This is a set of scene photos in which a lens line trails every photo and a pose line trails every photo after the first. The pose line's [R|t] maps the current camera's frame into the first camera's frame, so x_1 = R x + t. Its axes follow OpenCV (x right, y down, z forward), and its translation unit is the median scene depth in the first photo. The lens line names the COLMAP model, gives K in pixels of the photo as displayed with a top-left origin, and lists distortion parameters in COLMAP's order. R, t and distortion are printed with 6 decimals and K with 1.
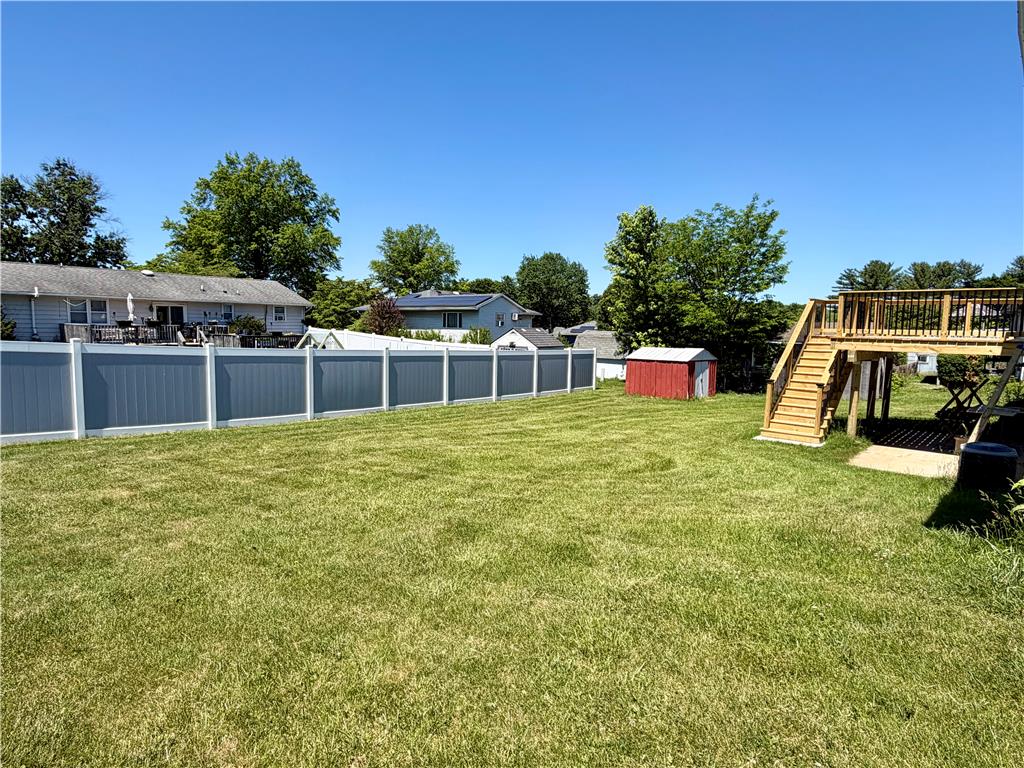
lens RADIAL K [[607.5, 0, 510.4], [0, 607.5, 385.3], [0, 0, 1]] dist [-0.003975, 0.003125]
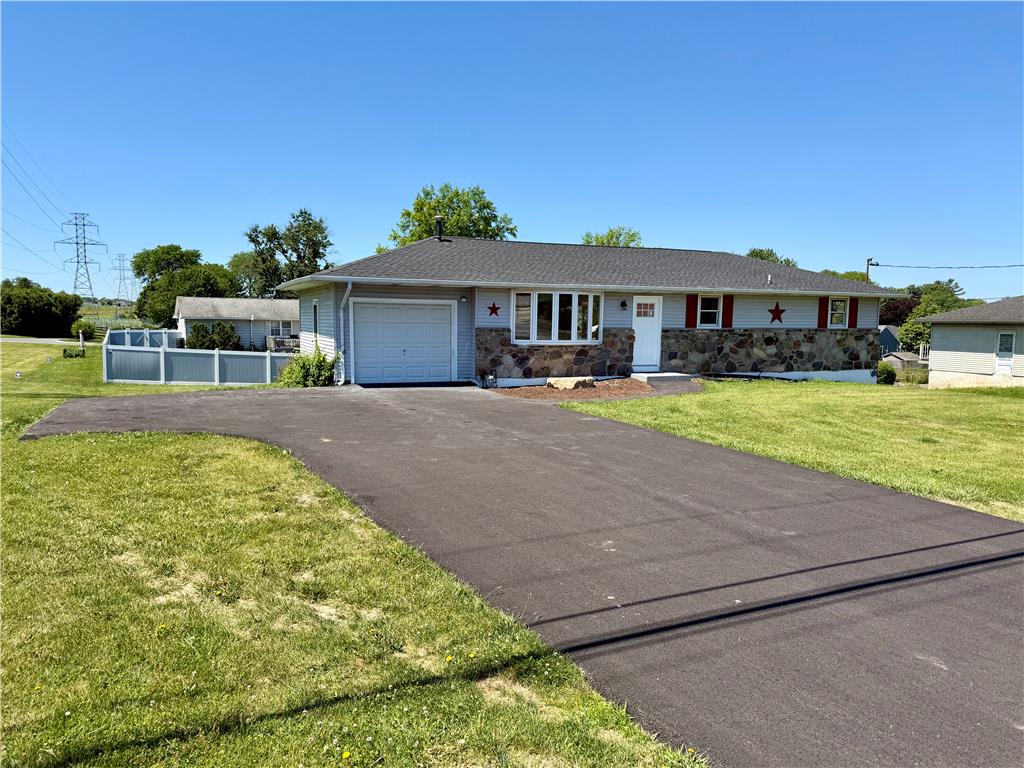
lens RADIAL K [[722.6, 0, 512.1], [0, 722.6, 384.9], [0, 0, 1]] dist [0.006821, -0.001191]
pose [[0.915282, 0.029978, -0.401696, 0.322244], [-0.036848, 0.999277, -0.009386, 0.011960], [0.401124, 0.023393, 0.915725, -0.256471]]
